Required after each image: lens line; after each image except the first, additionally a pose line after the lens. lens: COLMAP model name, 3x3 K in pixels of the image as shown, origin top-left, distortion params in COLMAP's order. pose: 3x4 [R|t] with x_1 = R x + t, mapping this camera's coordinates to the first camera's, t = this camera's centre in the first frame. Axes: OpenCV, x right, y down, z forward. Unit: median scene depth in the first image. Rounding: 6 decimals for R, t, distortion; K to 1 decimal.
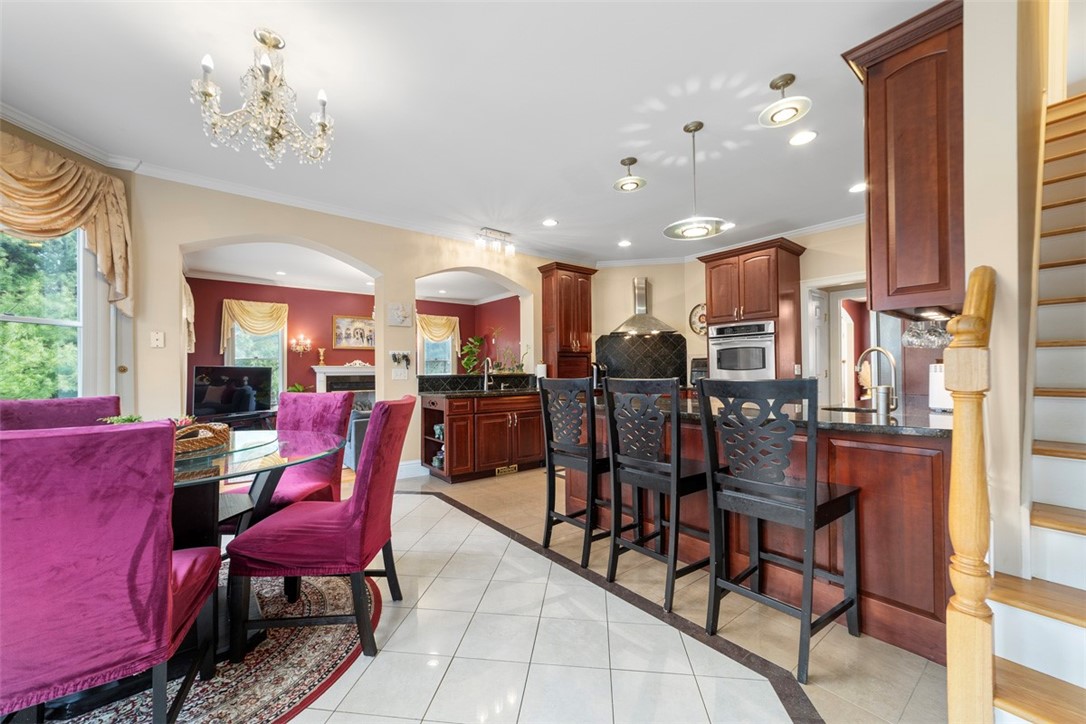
lens RADIAL K [[417.0, 0, 544.6], [0, 417.0, 363.0], [0, 0, 1]] dist [-0.021690, 0.009061]
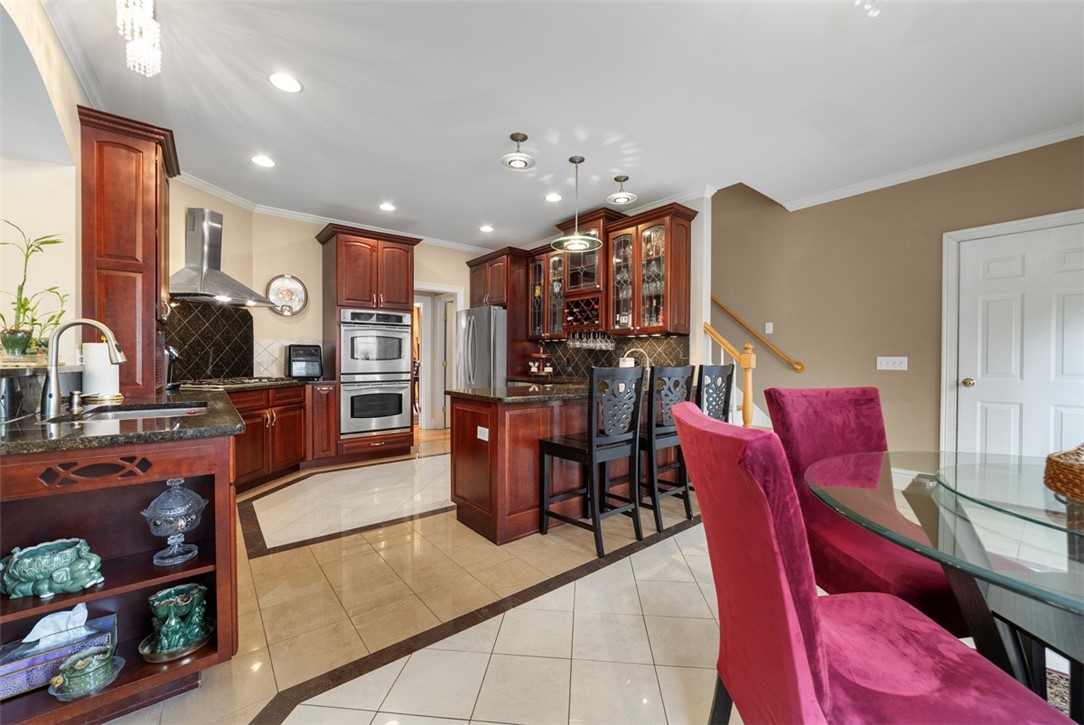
lens RADIAL K [[419.2, 0, 536.9], [0, 419.2, 357.0], [0, 0, 1]] dist [-0.000755, 0.000069]
pose [[-0.003195, 0.014078, 0.999896, -0.345879], [-0.017644, 0.999744, -0.014132, 0.012513], [-0.999839, -0.017687, -0.002946, 0.441720]]
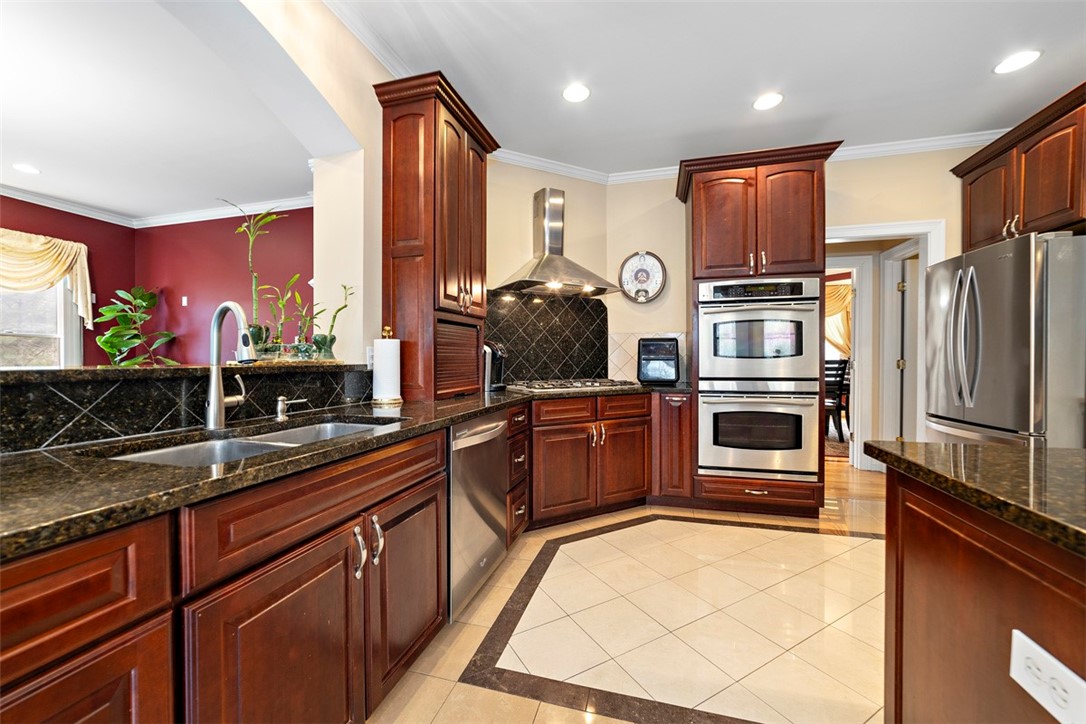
lens RADIAL K [[417.0, 0, 544.6], [0, 417.0, 363.0], [0, 0, 1]] dist [-0.021690, 0.009061]
pose [[0.810767, 0.000390, 0.585370, -0.089427], [-0.014123, 0.999722, 0.018895, 0.012460], [-0.585199, -0.023587, 0.810546, 0.482445]]
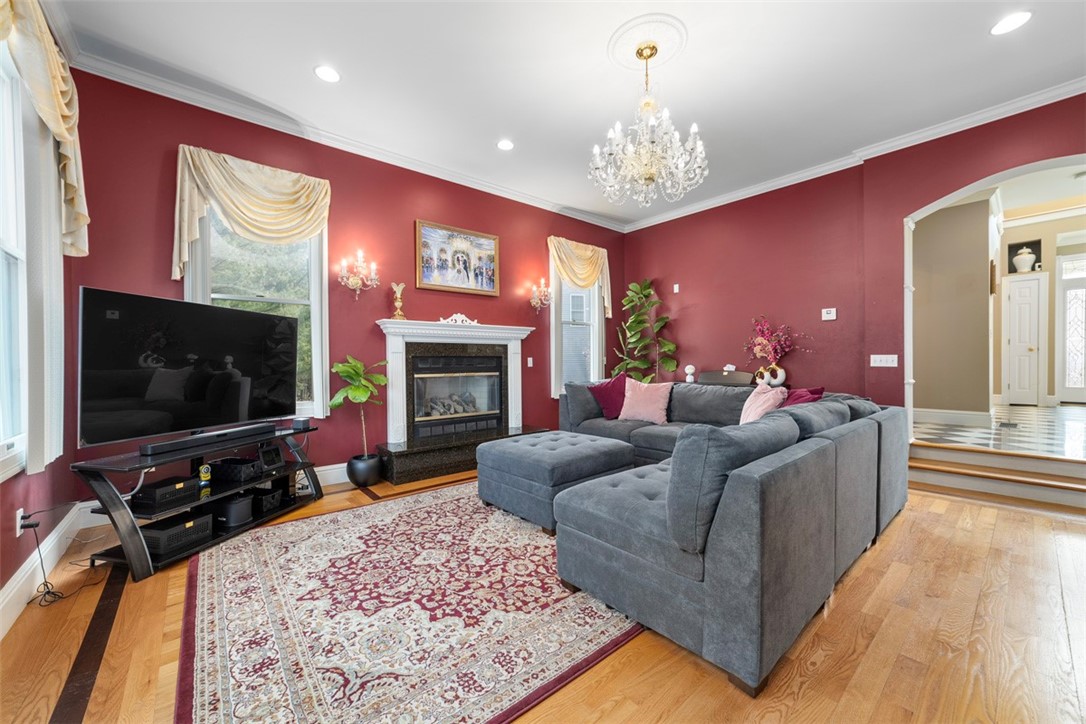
lens RADIAL K [[417.0, 0, 544.6], [0, 417.0, 363.0], [0, 0, 1]] dist [-0.021690, 0.009061]
pose [[0.999264, -0.003814, 0.038167, -0.485029], [0.003255, 0.999887, 0.014690, 0.061331], [-0.038219, -0.014555, 0.999163, 0.644734]]
